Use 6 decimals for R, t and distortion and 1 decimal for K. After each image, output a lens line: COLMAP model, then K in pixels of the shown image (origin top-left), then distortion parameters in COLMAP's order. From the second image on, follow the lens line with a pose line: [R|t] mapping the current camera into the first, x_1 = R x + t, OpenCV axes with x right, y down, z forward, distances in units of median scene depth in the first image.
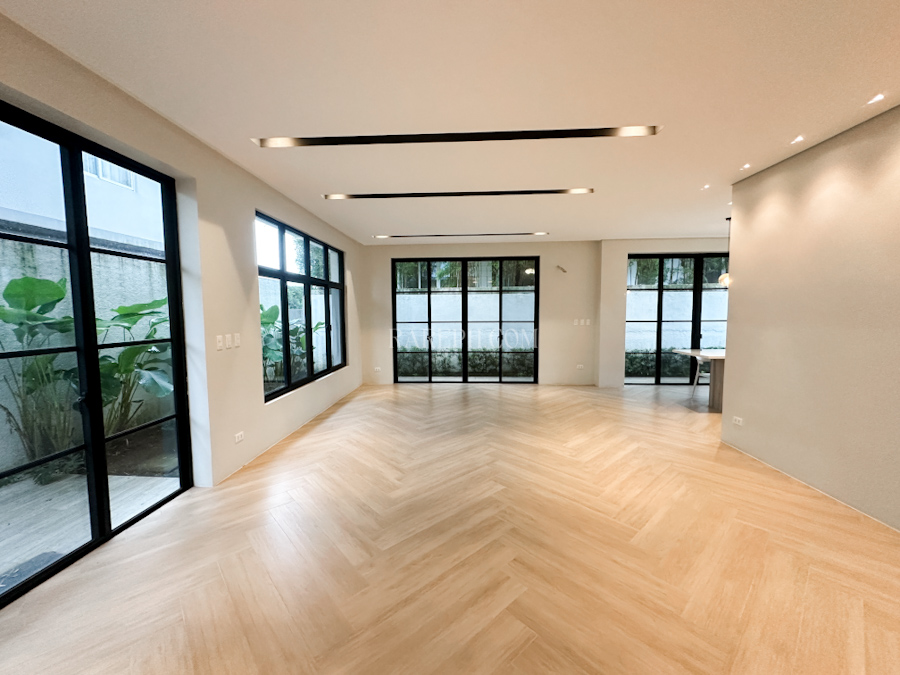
lens RADIAL K [[360.3, 0, 450.0], [0, 360.3, 337.5], [0, 0, 1]] dist [-0.000921, -0.000195]
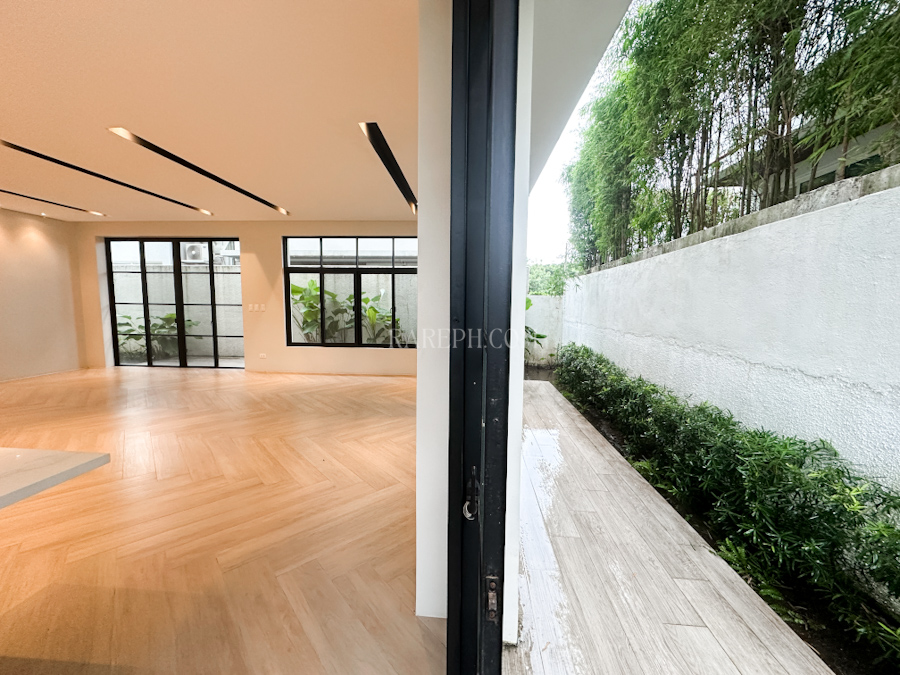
lens RADIAL K [[360.3, 0, 450.0], [0, 360.3, 337.5], [0, 0, 1]] dist [-0.000921, -0.000195]
pose [[-0.009564, 0.102389, -0.994698, 0.905048], [-0.078801, 0.991573, 0.102825, -0.075316], [0.996844, 0.079367, -0.001415, 1.320690]]
